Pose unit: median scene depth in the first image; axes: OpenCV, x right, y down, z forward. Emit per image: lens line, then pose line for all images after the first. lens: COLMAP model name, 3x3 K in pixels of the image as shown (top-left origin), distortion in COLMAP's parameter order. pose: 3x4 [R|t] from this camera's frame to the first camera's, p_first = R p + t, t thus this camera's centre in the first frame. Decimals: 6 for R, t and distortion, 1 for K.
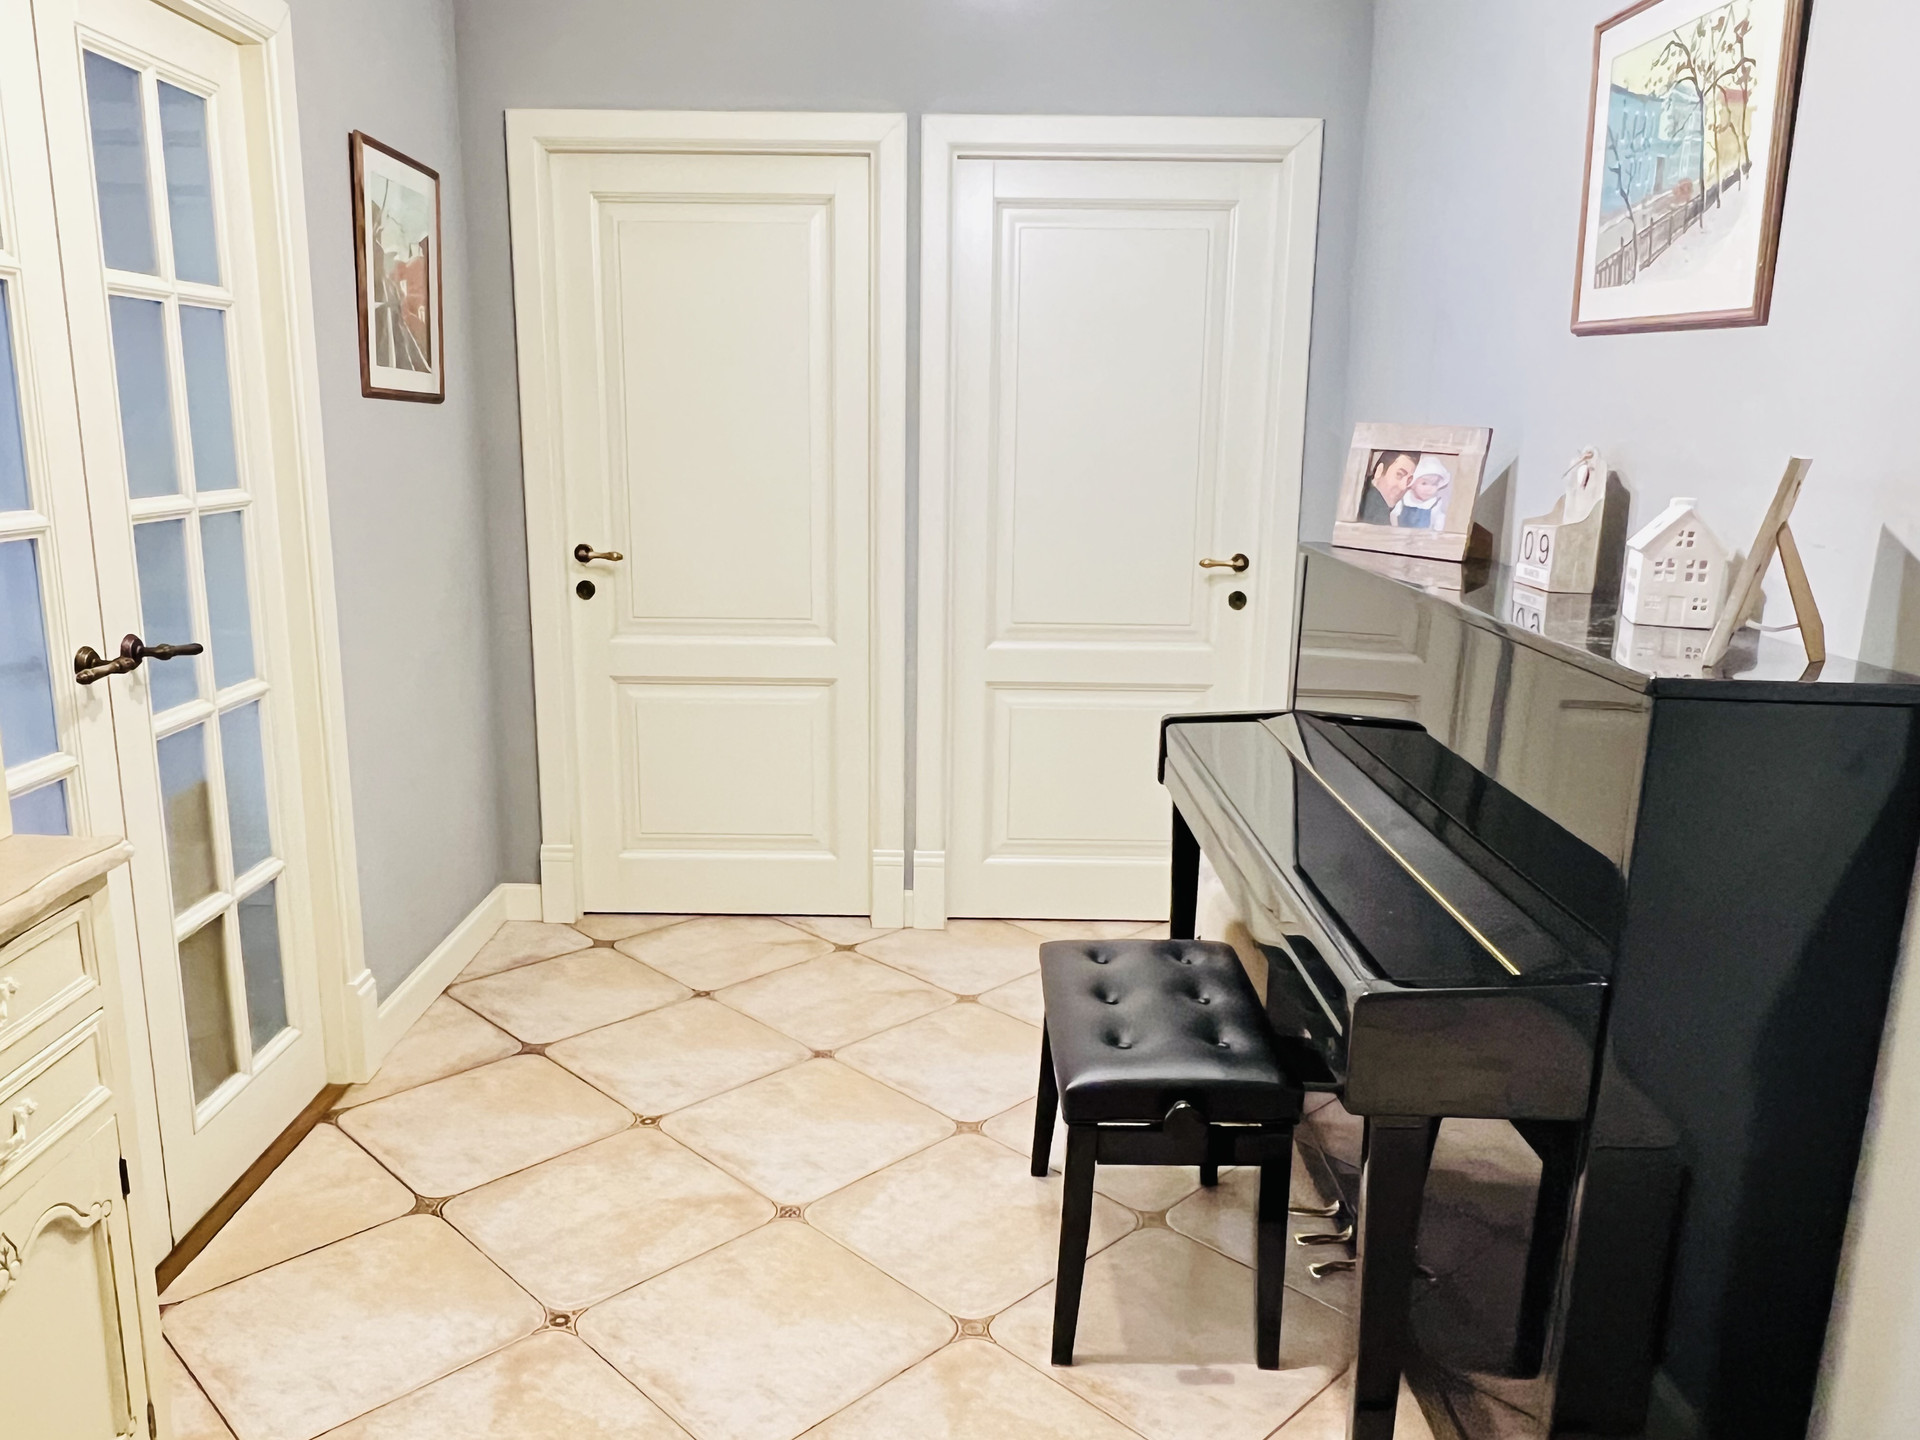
lens RADIAL K [[1429.1, 0, 951.7], [0, 1429.1, 720.2], [0, 0, 1]] dist [0.005356, 0.006960]
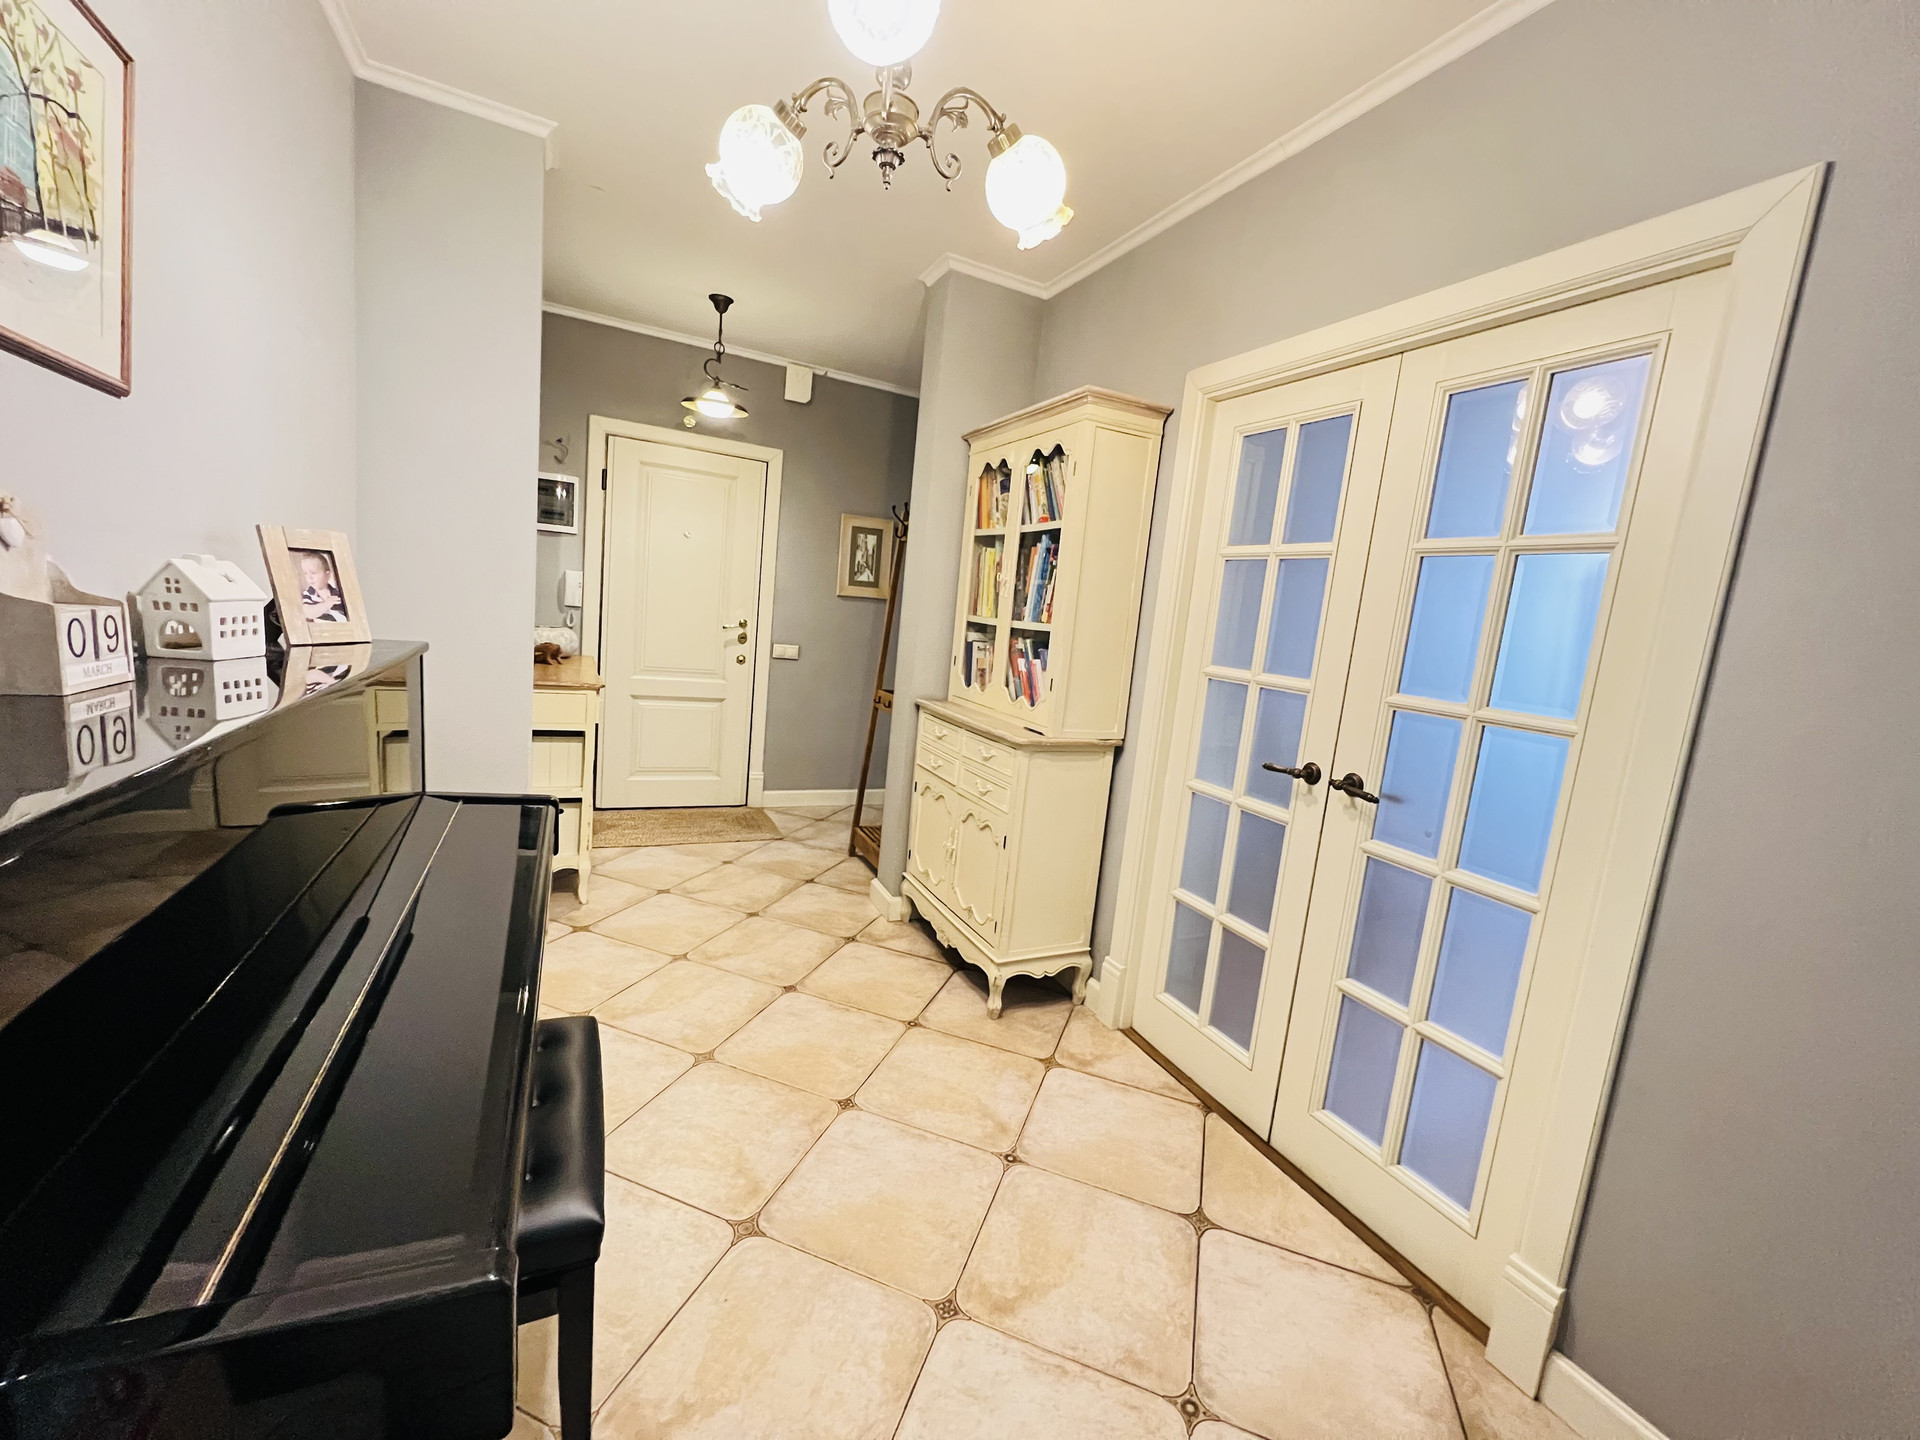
lens RADIAL K [[768.7, 0, 957.5], [0, 768.7, 719.2], [0, 0, 1]] dist [-0.001150, 0.000258]
pose [[-0.893522, -0.038271, -0.447386, 0.157891], [-0.200870, 0.925172, 0.322037, -0.259617], [0.401584, 0.377614, -0.834349, 1.324578]]
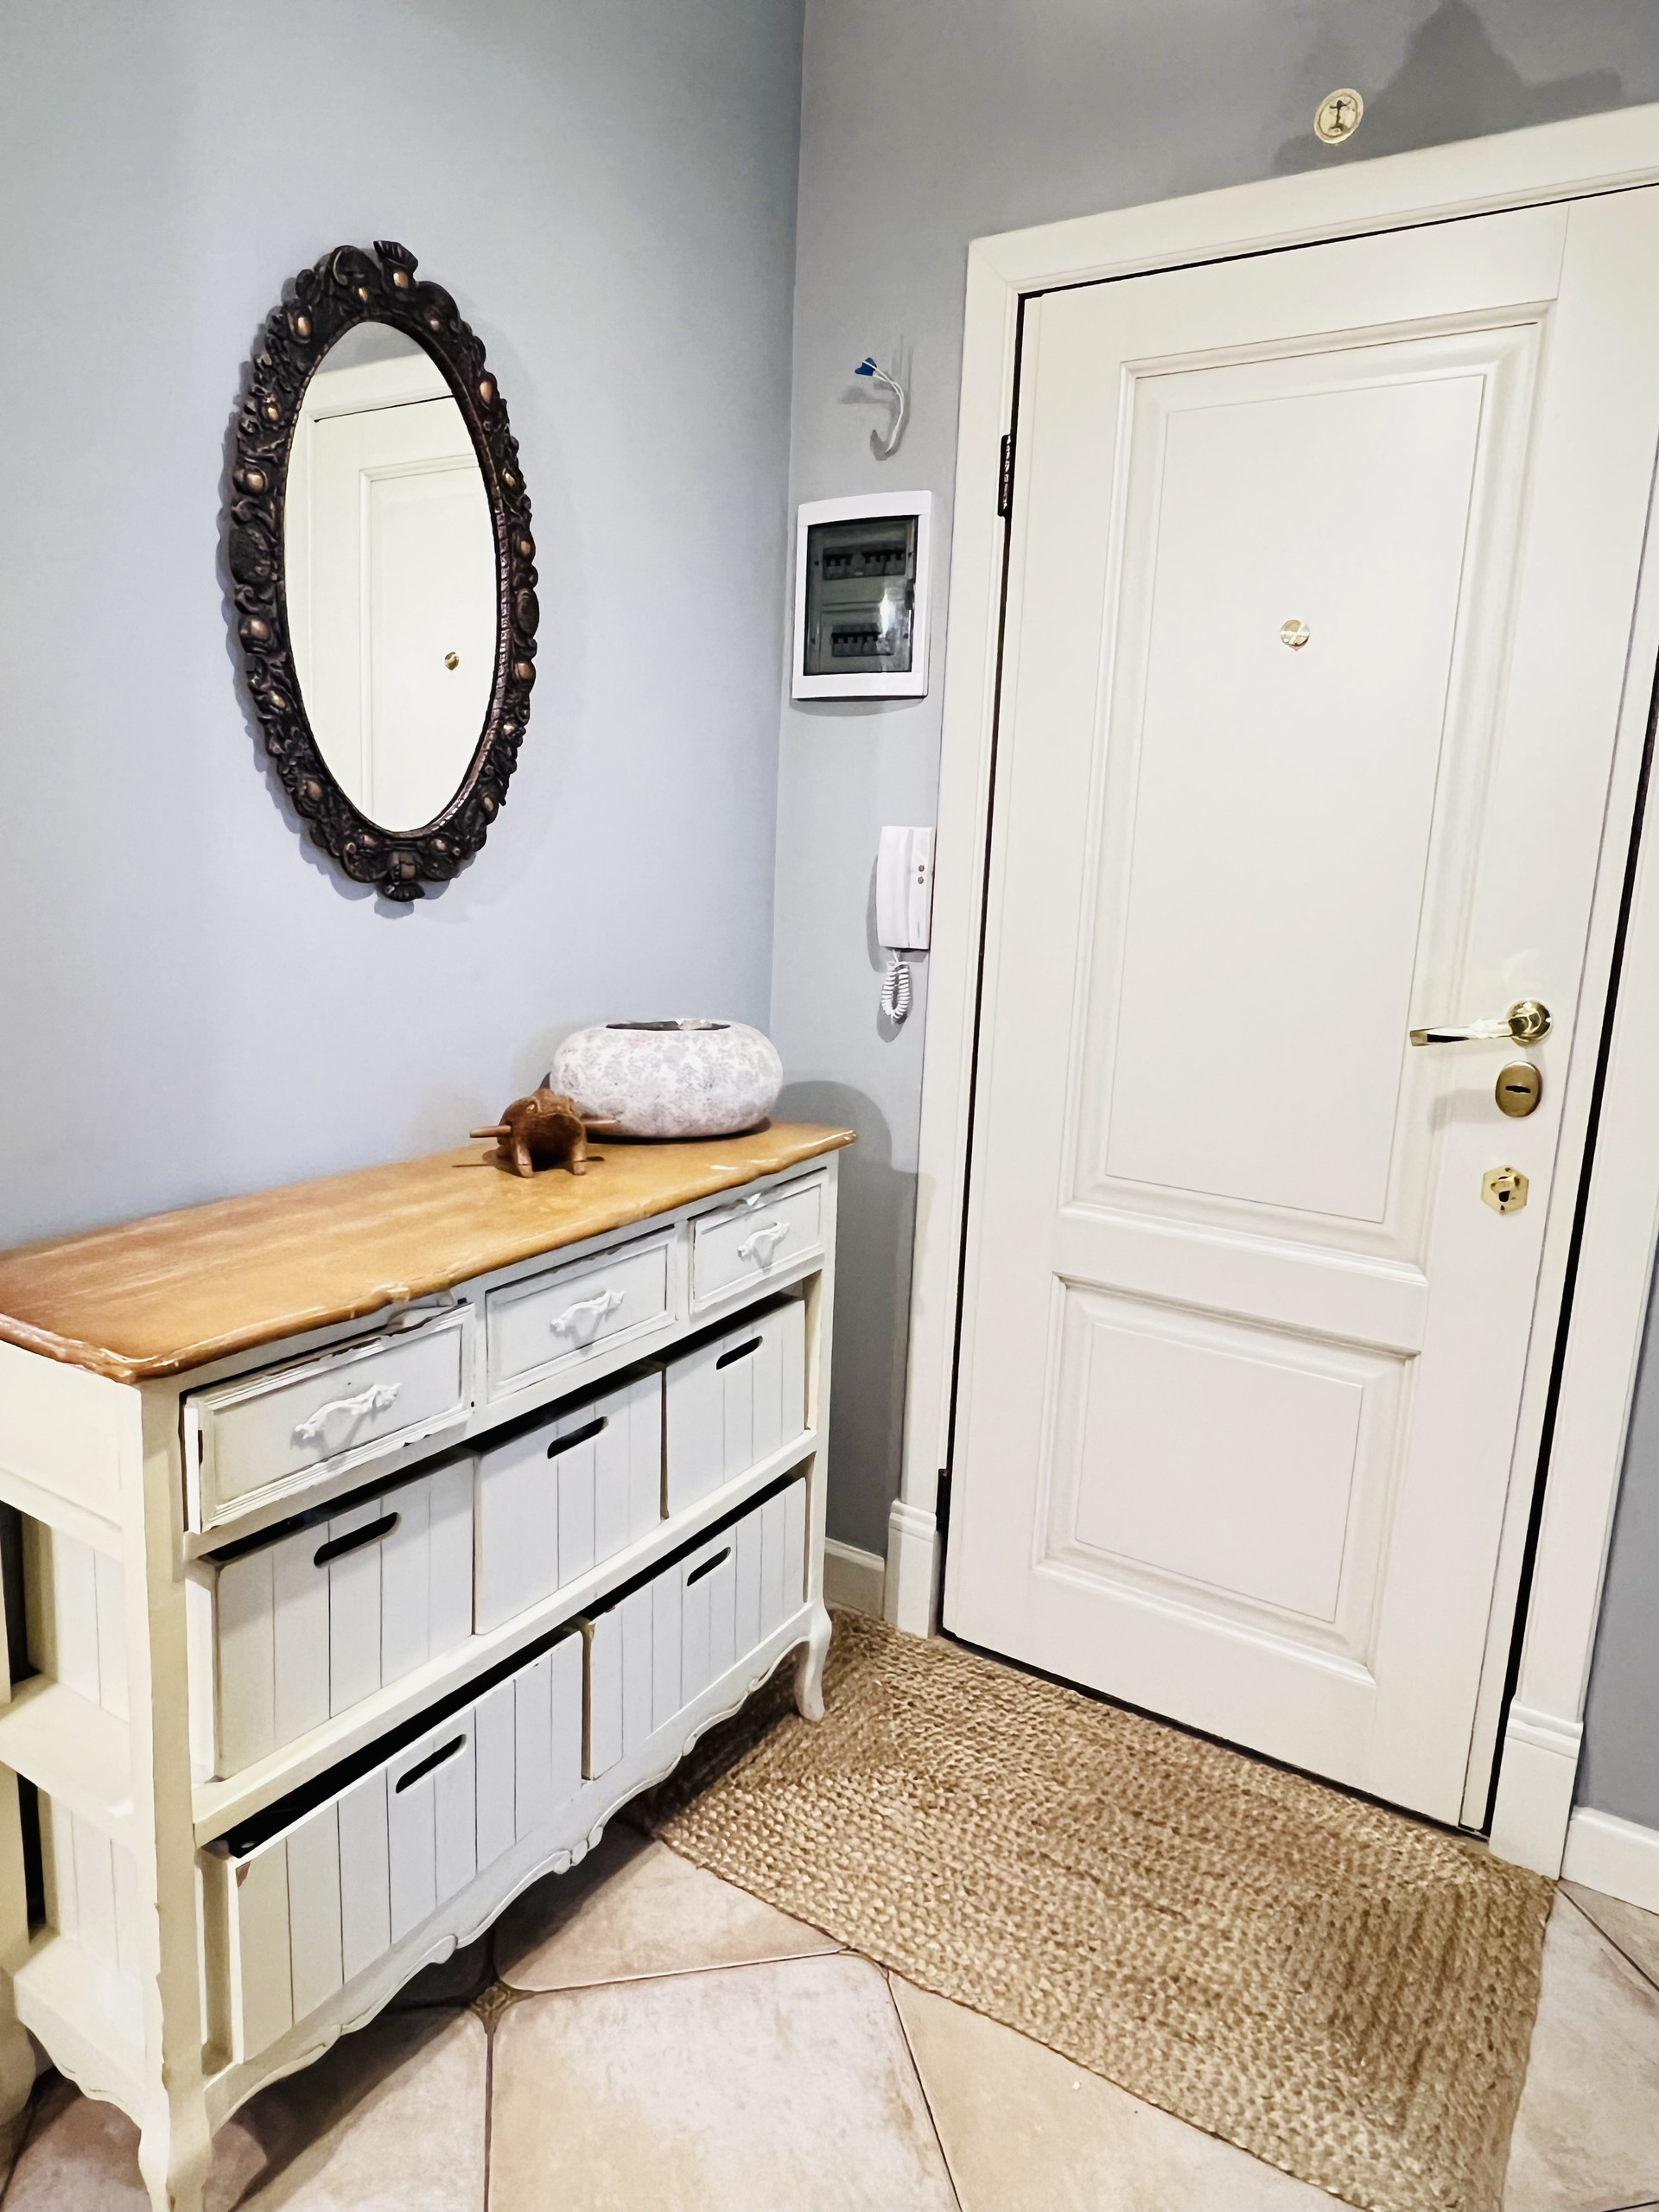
lens RADIAL K [[1410.5, 0, 831.3], [0, 1410.5, 1105.1], [0, 0, 1]] dist [-0.002422, -0.000535]
pose [[-0.842209, -0.149780, 0.517929, -0.257074], [0.070408, 0.921856, 0.381083, -0.041496], [-0.534534, 0.357418, -0.765850, 0.287199]]
